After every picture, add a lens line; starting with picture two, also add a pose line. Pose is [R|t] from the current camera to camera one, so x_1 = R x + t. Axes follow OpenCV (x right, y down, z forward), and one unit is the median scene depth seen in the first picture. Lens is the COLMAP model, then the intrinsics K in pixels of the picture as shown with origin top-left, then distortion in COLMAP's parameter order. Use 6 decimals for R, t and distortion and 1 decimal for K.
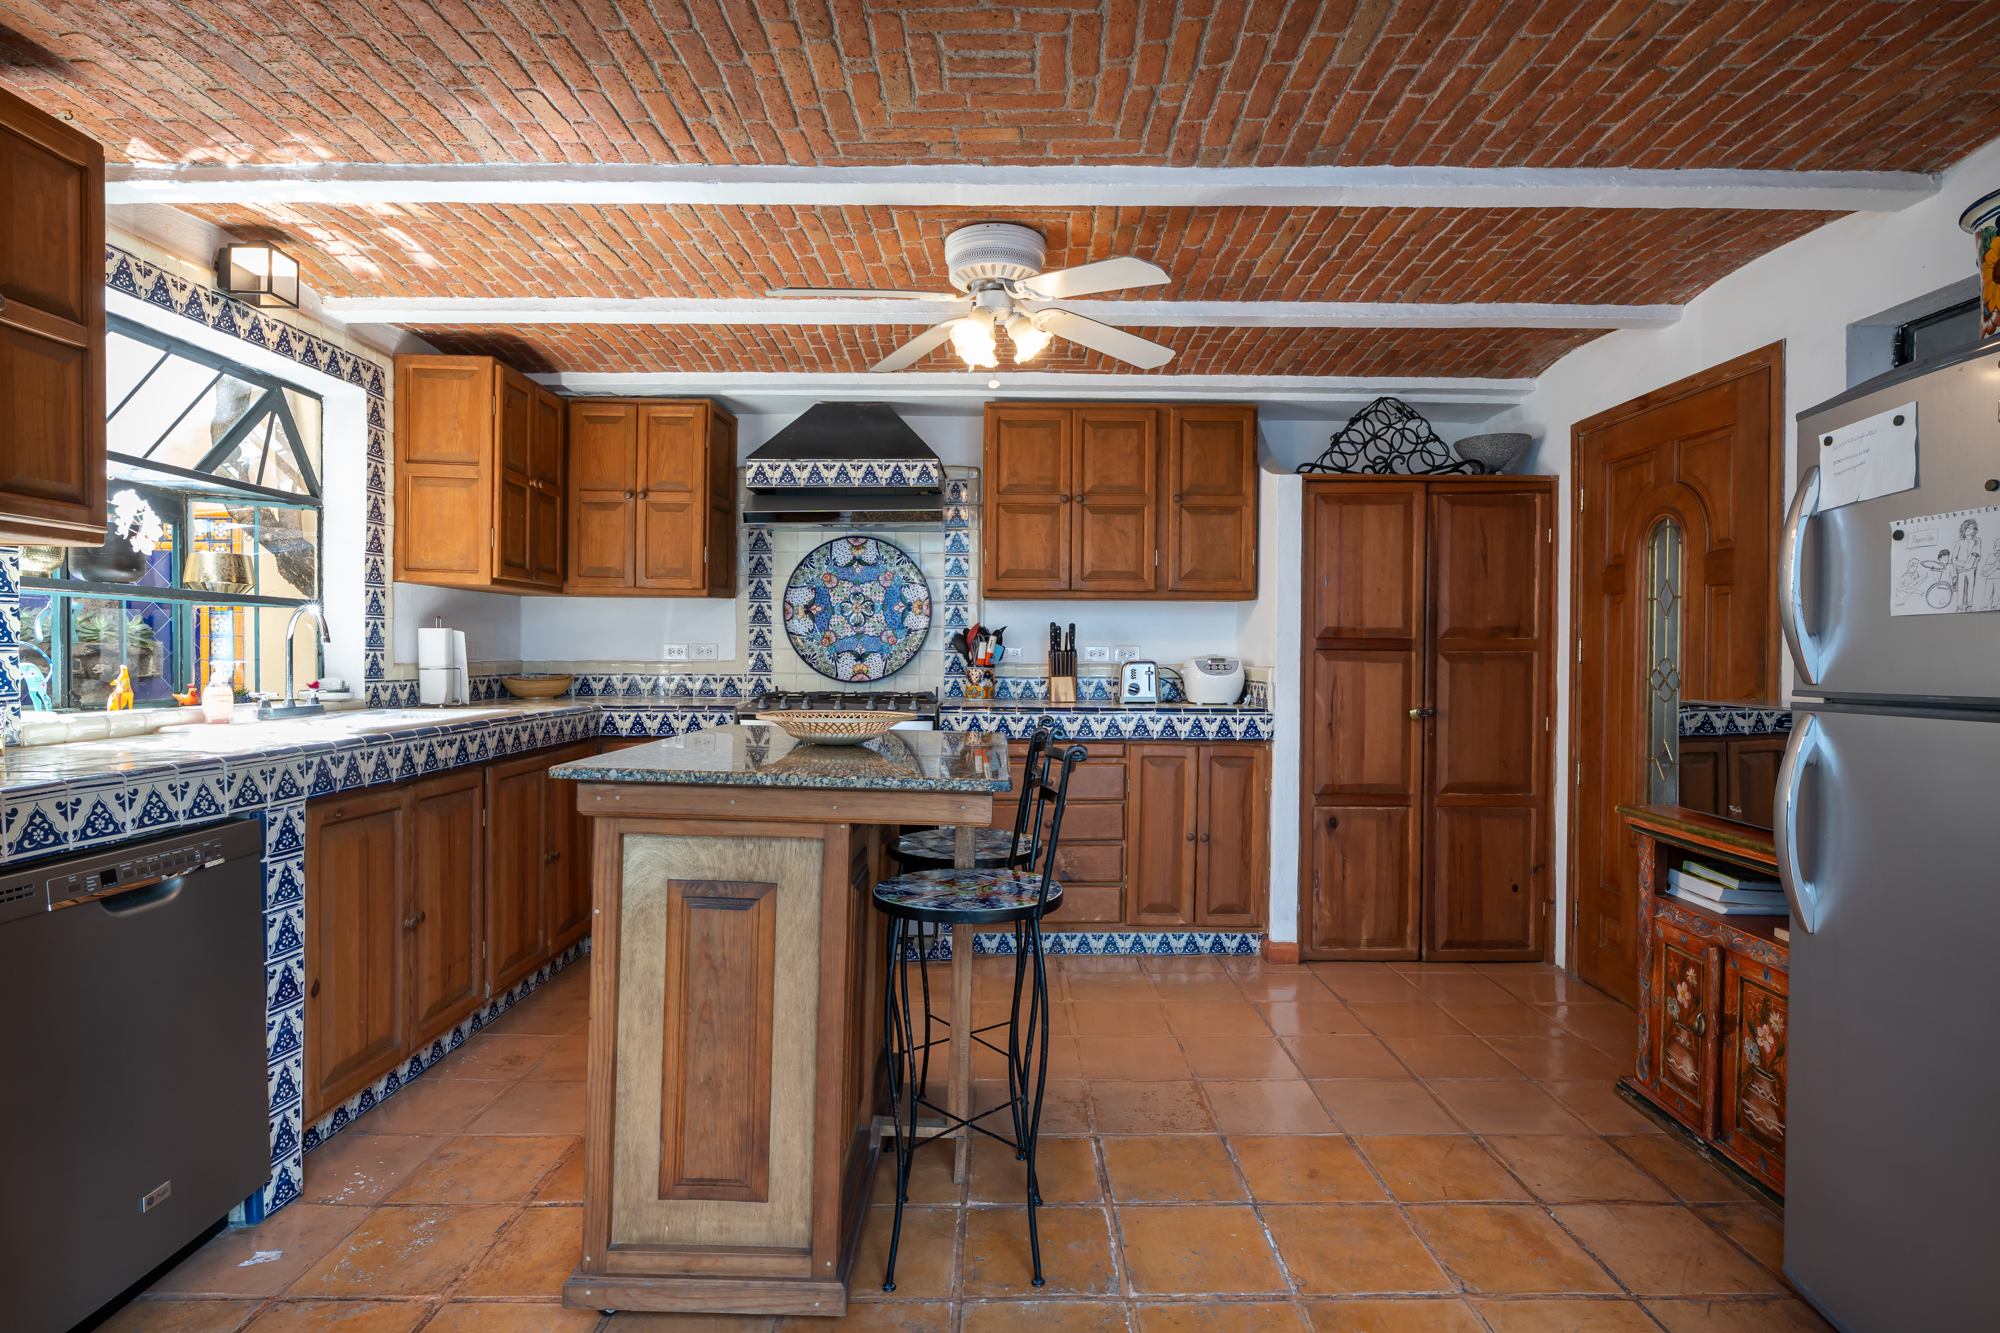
lens RADIAL K [[999.0, 0, 1016.3], [0, 999.0, 666.2], [0, 0, 1]] dist [-0.004055, 0.000024]
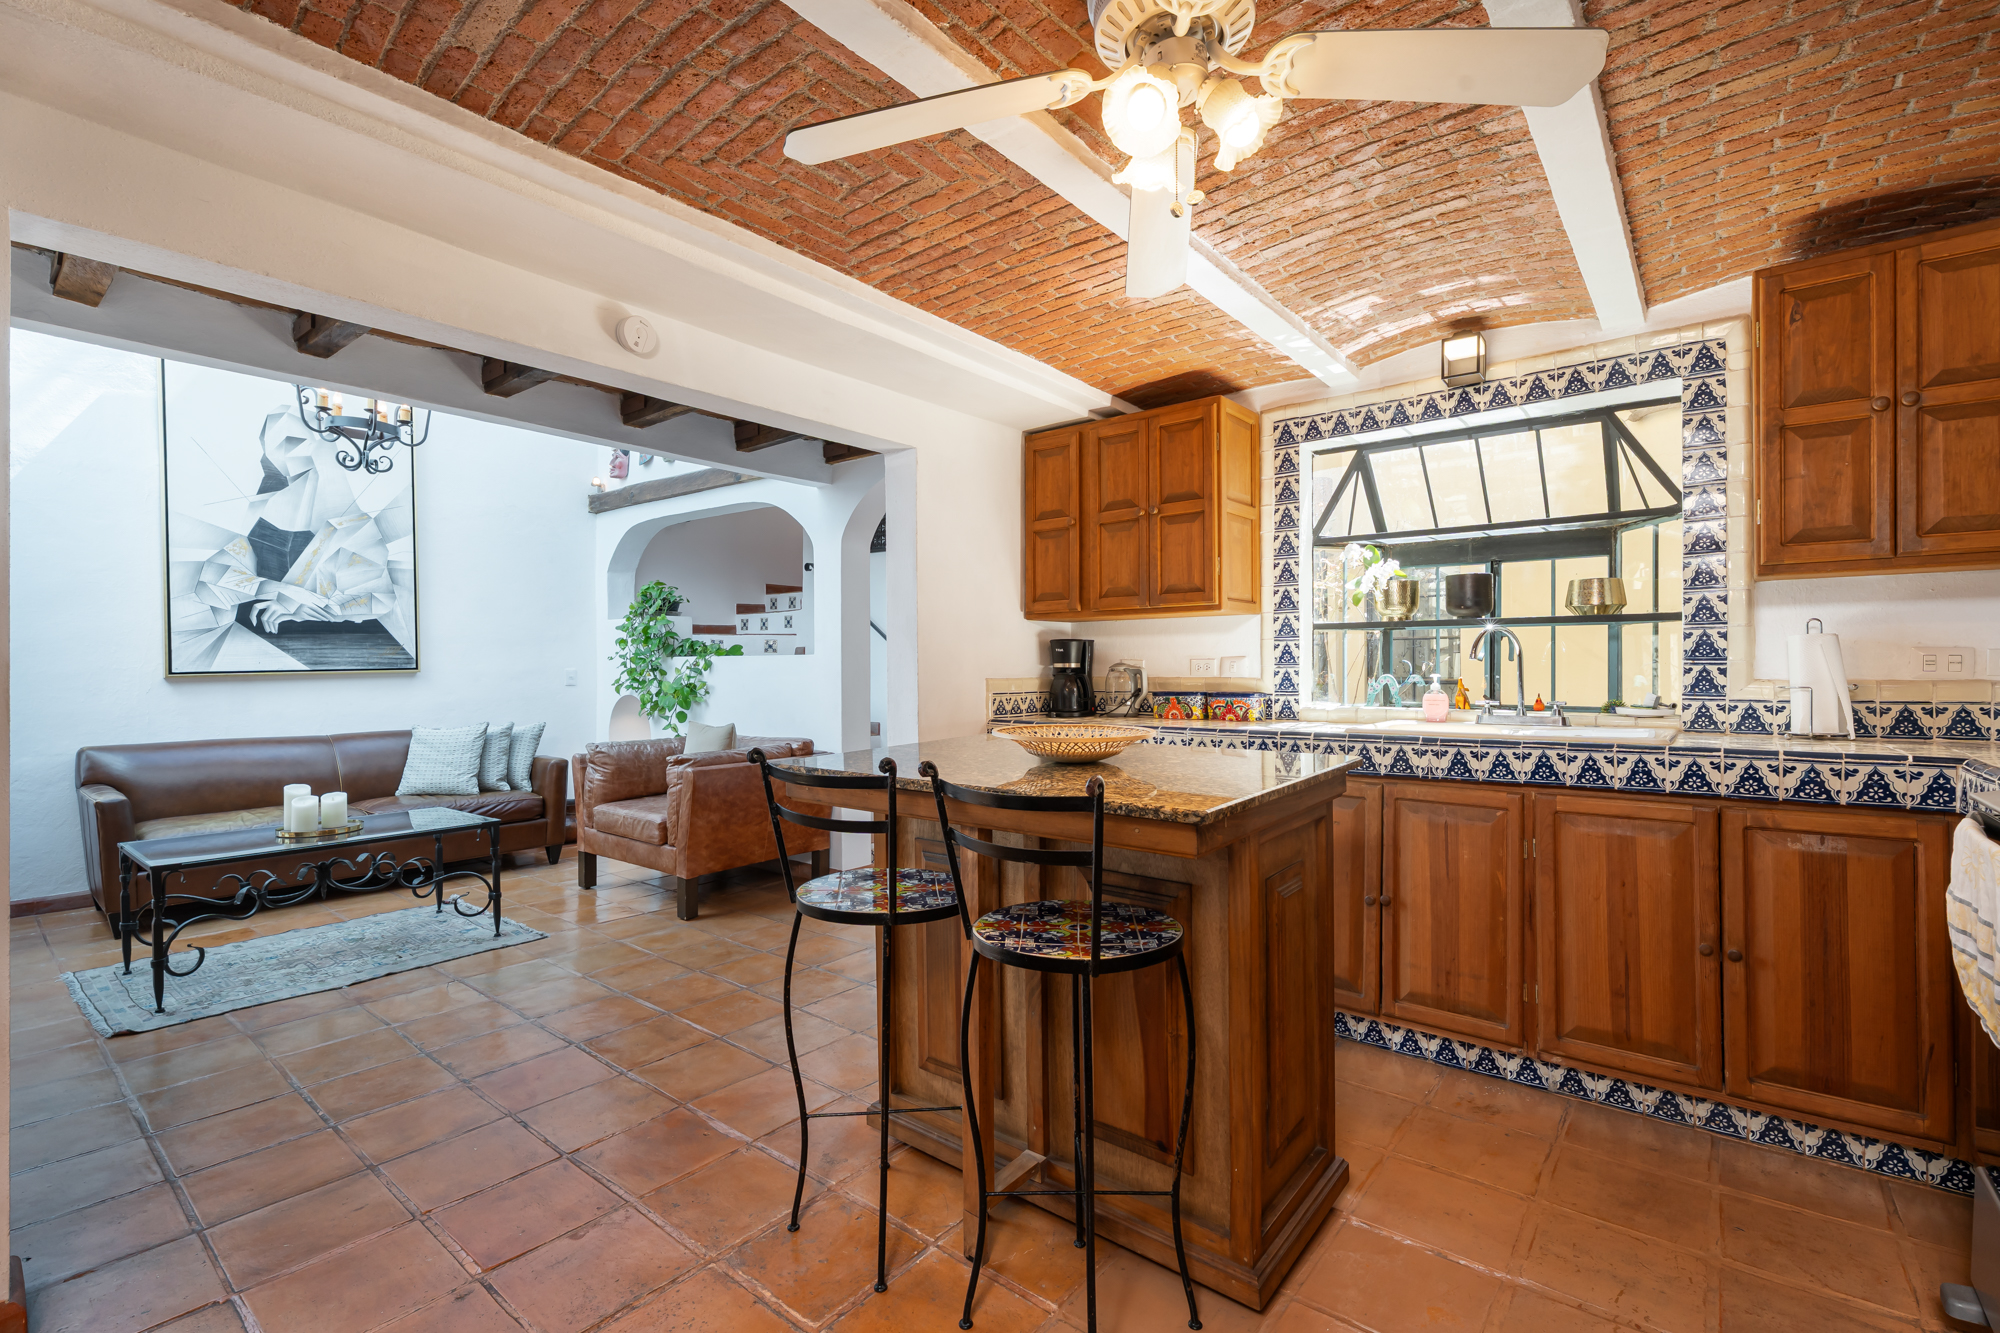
lens RADIAL K [[911.4, 0, 1011.1], [0, 911.4, 666.4], [0, 0, 1]] dist [0.001924, -0.001016]
pose [[-0.640173, -0.002196, -0.768228, 0.385374], [-0.007895, 0.999962, 0.003721, -0.012466], [0.768191, 0.008447, -0.640166, 1.083432]]
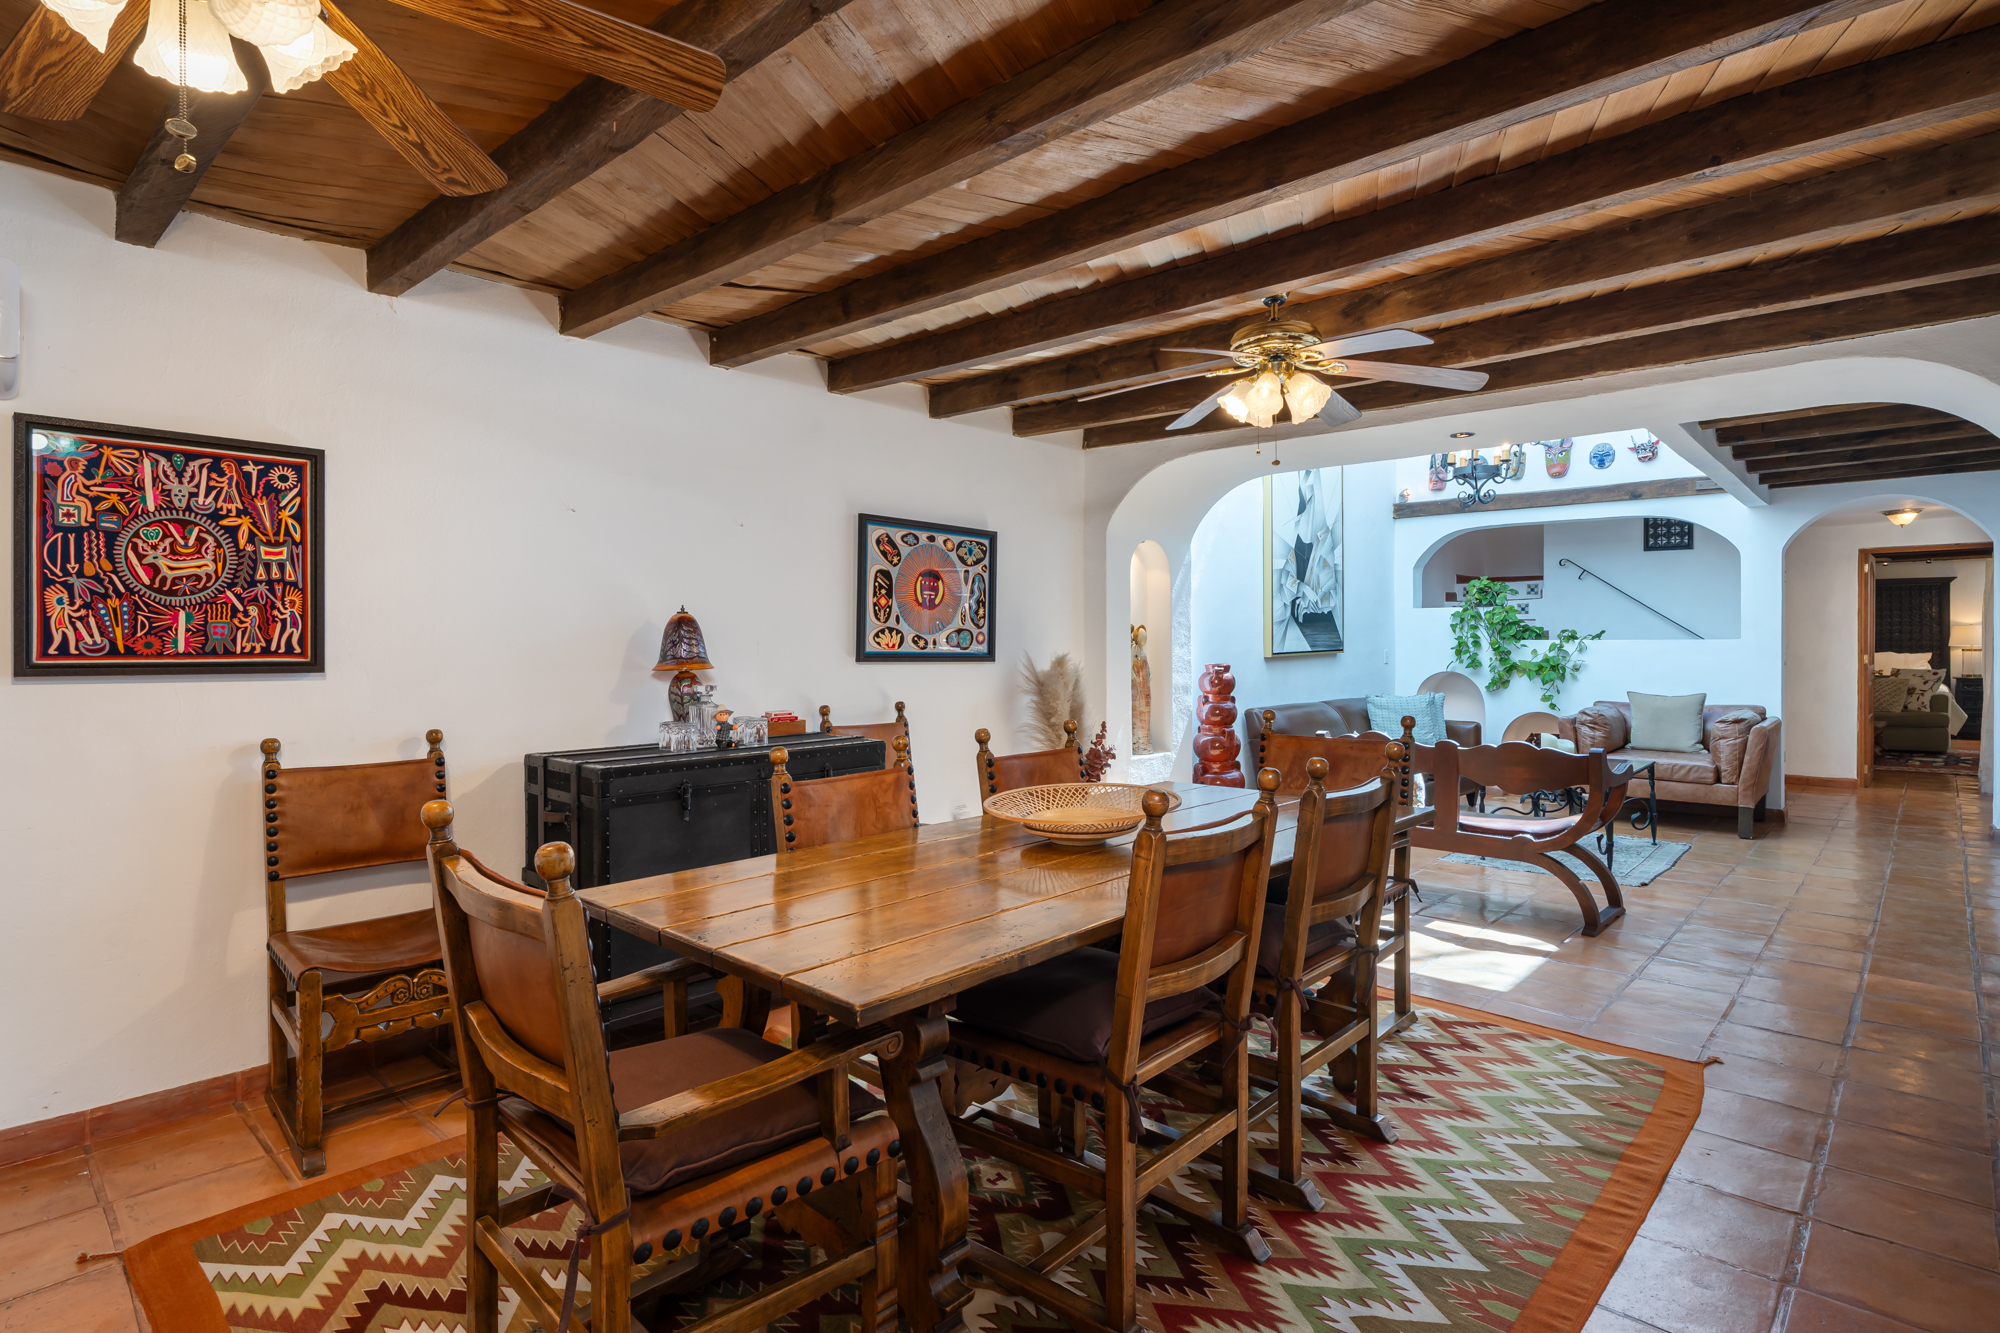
lens RADIAL K [[999.0, 0, 1008.2], [0, 999.0, 649.9], [0, 0, 1]] dist [-0.004055, 0.000024]
pose [[-0.686170, 0.002148, -0.727438, 2.063584], [-0.008354, 0.999906, 0.010832, -0.011857], [0.727394, 0.013509, -0.686087, 0.152970]]
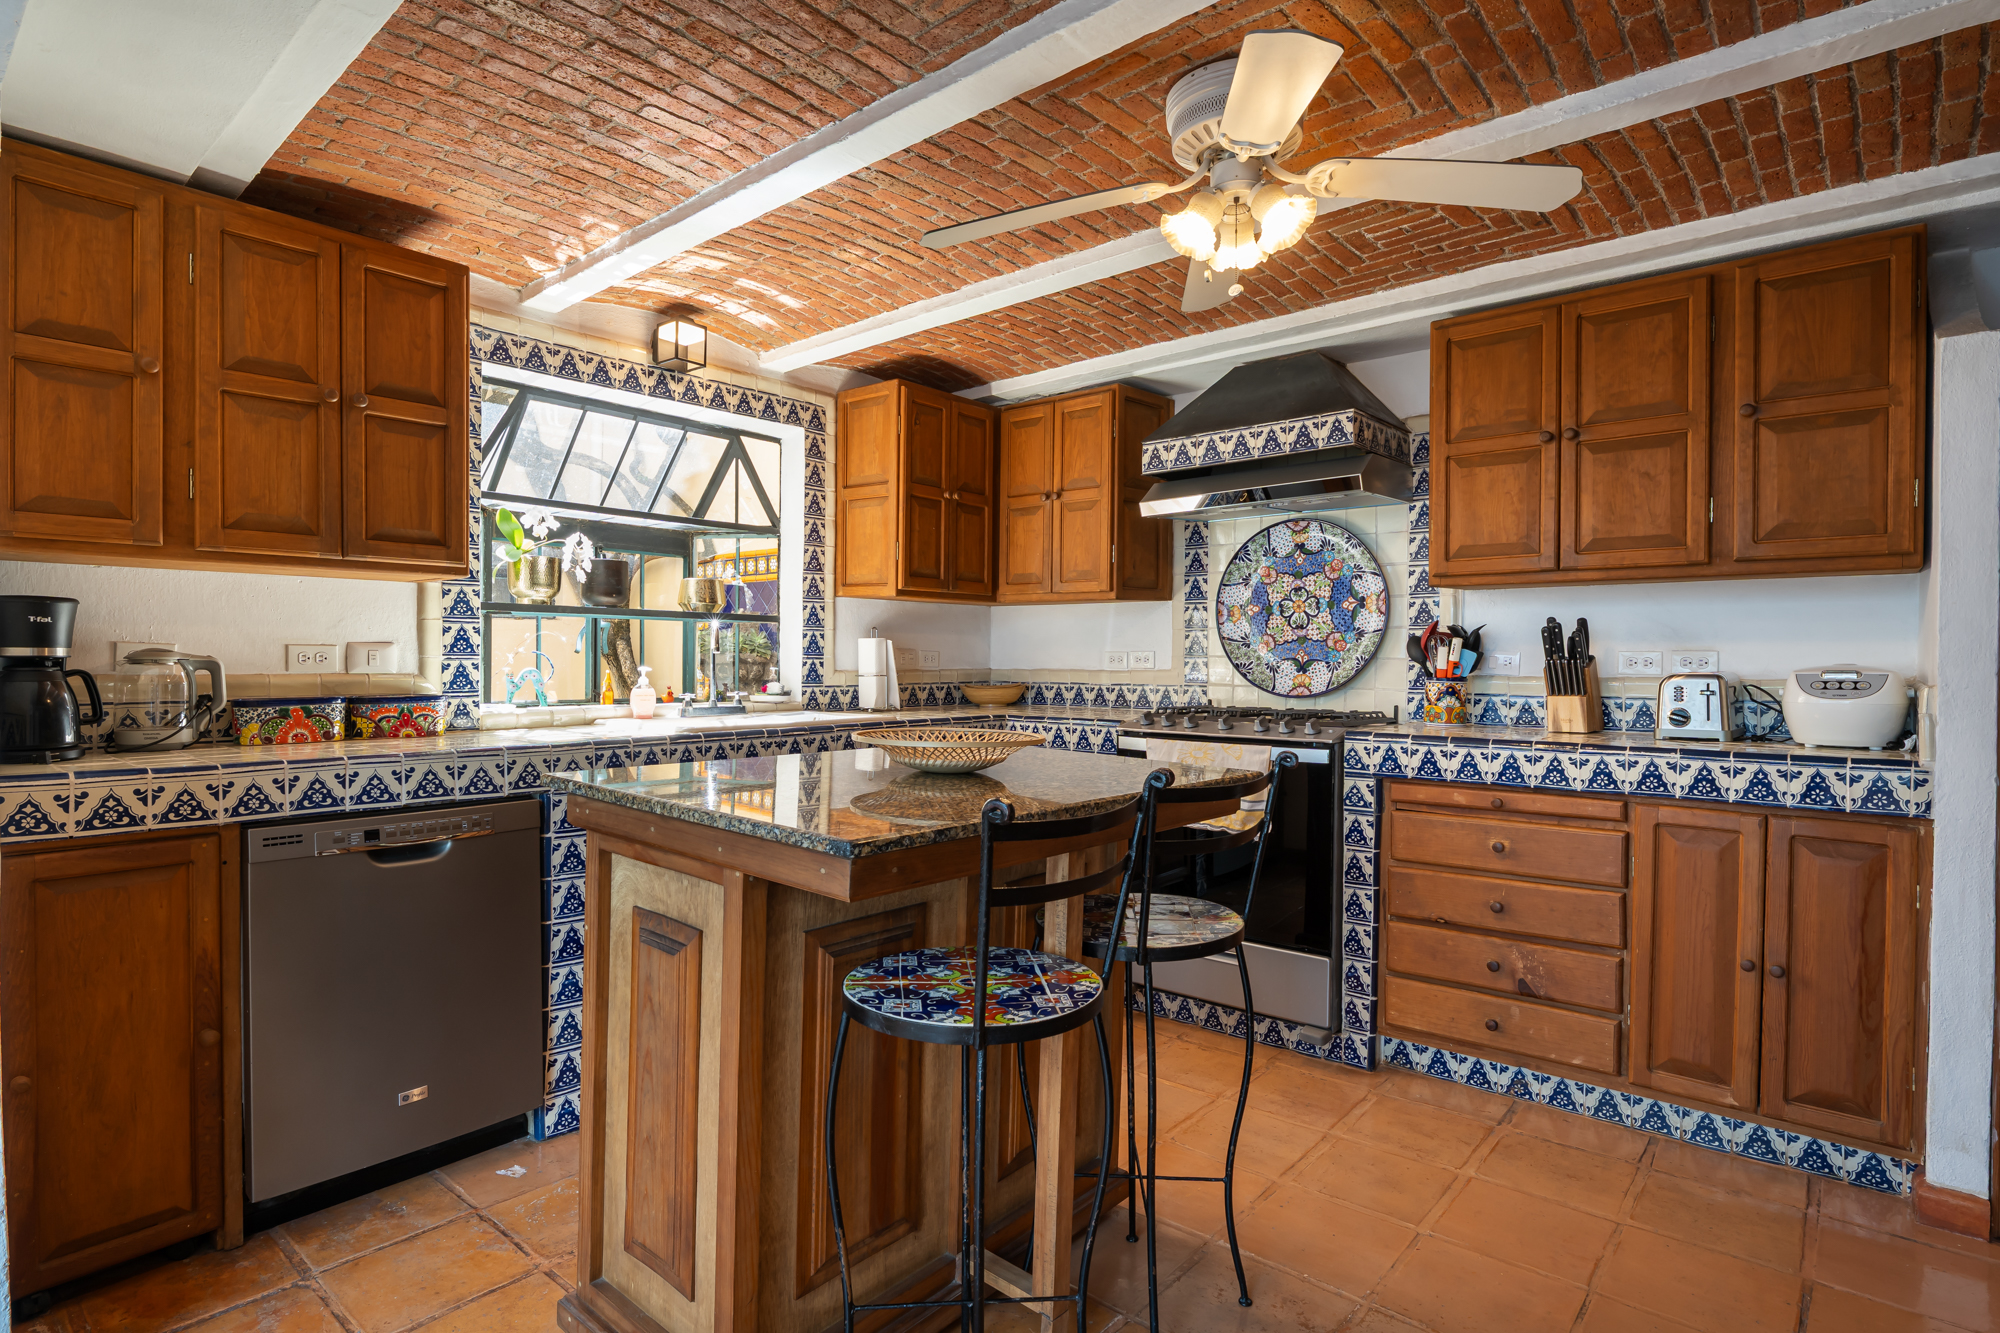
lens RADIAL K [[1042.2, 0, 995.5], [0, 1042.2, 662.8], [0, 0, 1]] dist [-0.001389, -0.006889]
pose [[0.750664, 0.000853, -0.660683, 0.294093], [-0.009460, 0.999911, -0.009457, -0.002349], [0.660616, 0.013350, 0.750605, 0.265877]]
